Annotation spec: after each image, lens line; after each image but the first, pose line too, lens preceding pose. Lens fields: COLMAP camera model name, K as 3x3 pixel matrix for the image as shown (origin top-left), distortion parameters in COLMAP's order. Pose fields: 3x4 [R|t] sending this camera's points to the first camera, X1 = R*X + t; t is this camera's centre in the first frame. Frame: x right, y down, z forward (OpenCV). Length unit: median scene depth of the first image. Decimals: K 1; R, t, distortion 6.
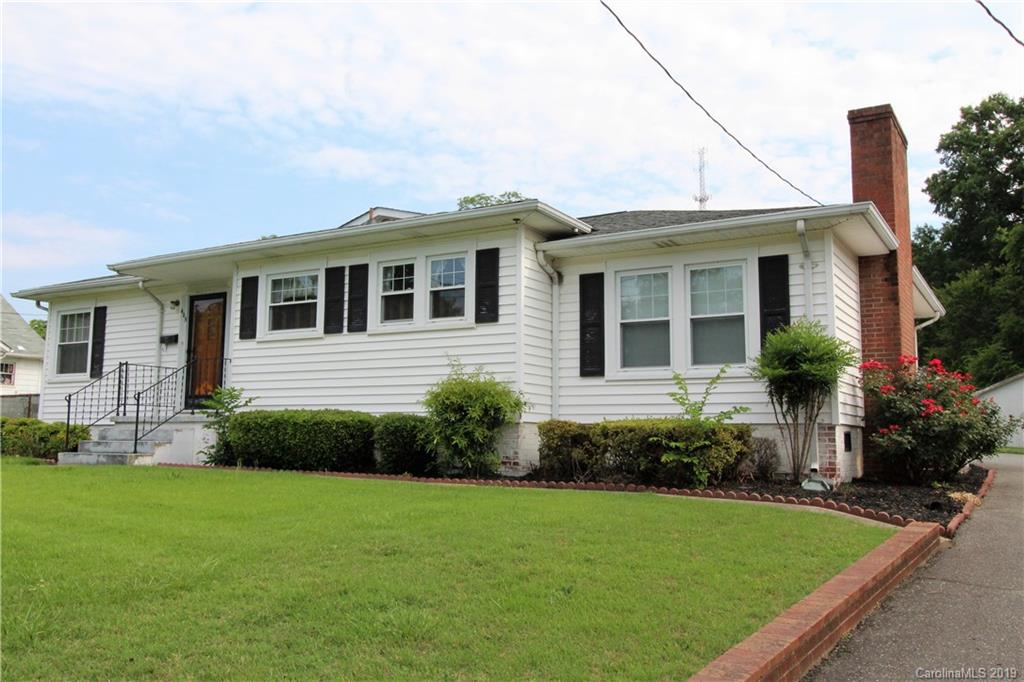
lens RADIAL K [[788.7, 0, 512.0], [0, 788.7, 341.0], [0, 0, 1]] dist [0.009553, -0.001211]
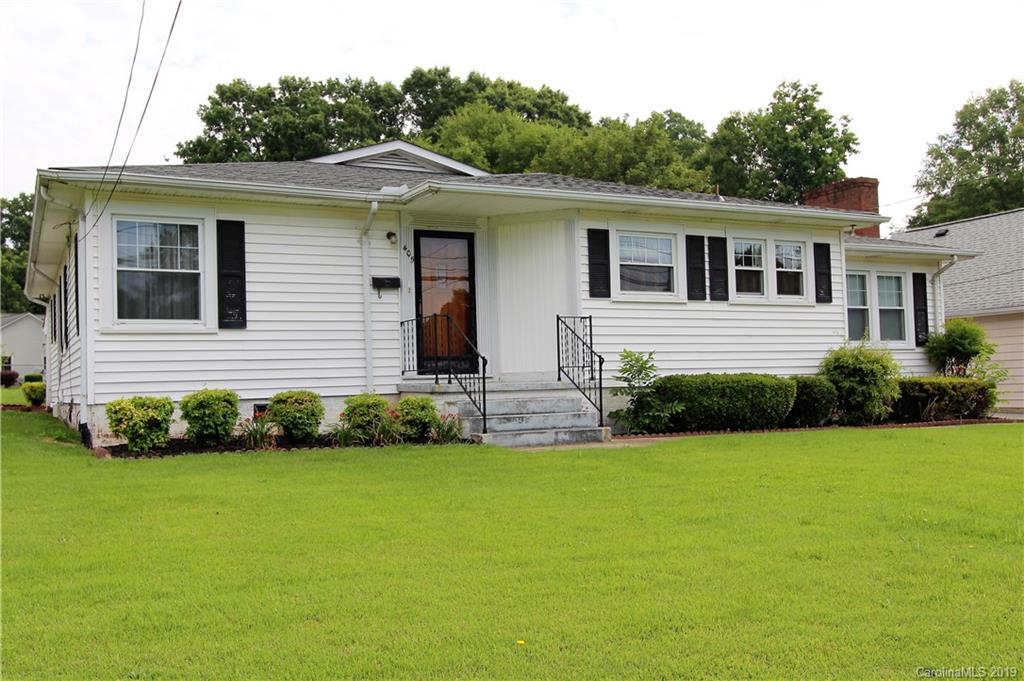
lens RADIAL K [[788.7, 0, 512.0], [0, 788.7, 340.5], [0, 0, 1]] dist [0.009553, -0.001211]
pose [[0.625832, 0.021239, 0.779668, -1.186899], [-0.063465, 0.997701, 0.023765, 0.034371], [-0.777371, -0.064355, 0.625742, 0.536635]]
